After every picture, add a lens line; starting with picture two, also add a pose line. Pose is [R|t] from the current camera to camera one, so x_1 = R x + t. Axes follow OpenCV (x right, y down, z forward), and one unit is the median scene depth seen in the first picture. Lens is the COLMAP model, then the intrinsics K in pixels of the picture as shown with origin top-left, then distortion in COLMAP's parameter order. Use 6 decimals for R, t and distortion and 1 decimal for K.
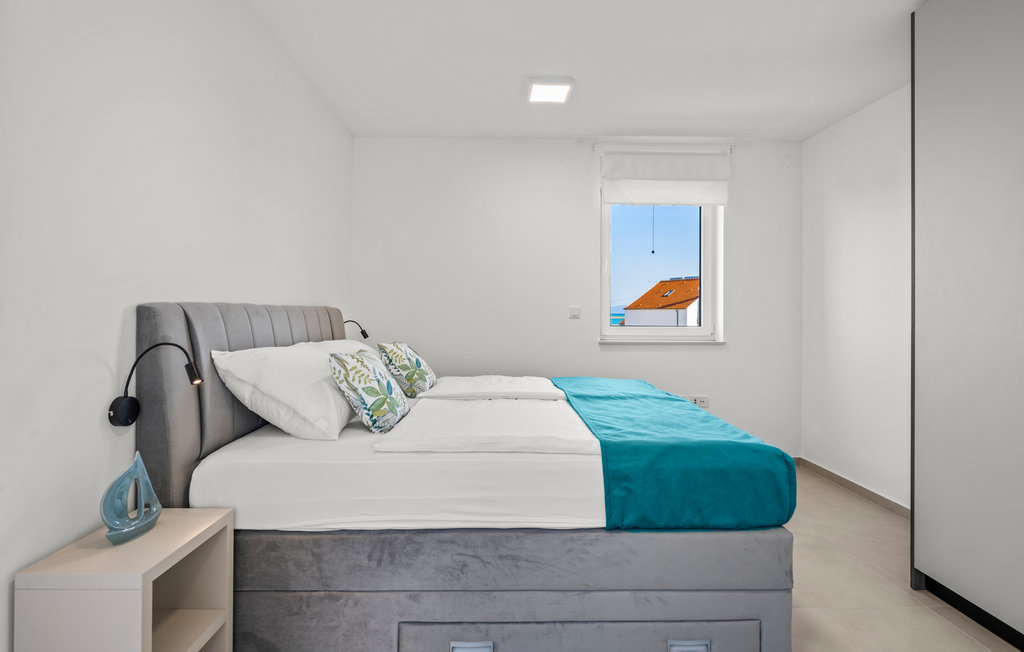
lens RADIAL K [[503.5, 0, 511.9], [0, 503.5, 315.1], [0, 0, 1]] dist [-0.003722, 0.000289]
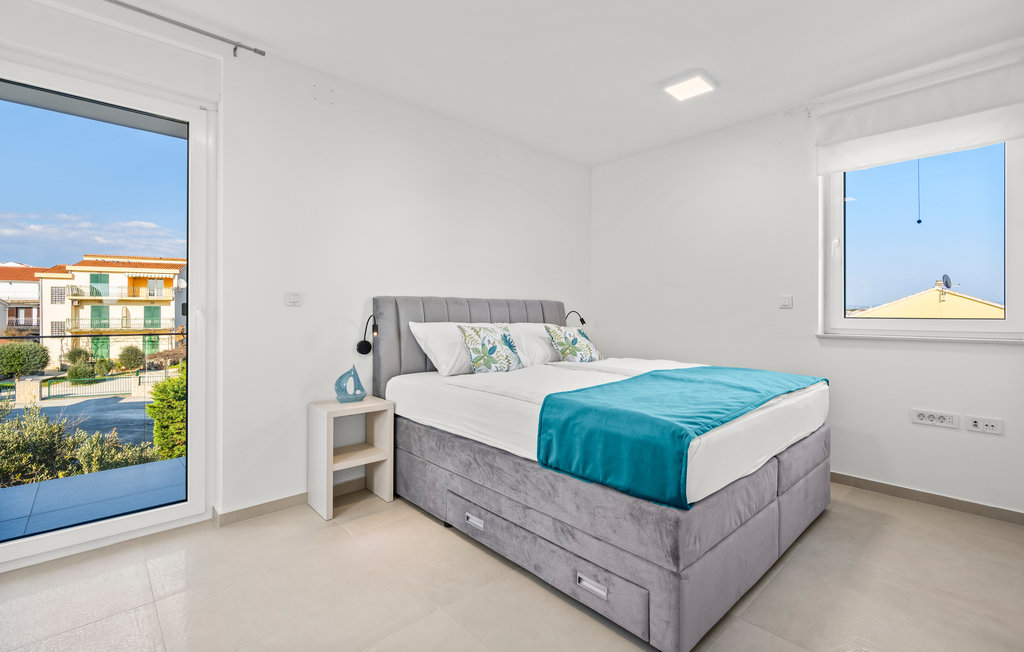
lens RADIAL K [[465.1, 0, 515.7], [0, 465.1, 317.9], [0, 0, 1]] dist [0.001600, 0.000045]
pose [[0.653553, 0.002580, -0.756876, 1.045441], [-0.003903, 0.999992, 0.000040, 0.059568], [0.756871, 0.002928, 0.653558, 0.187403]]
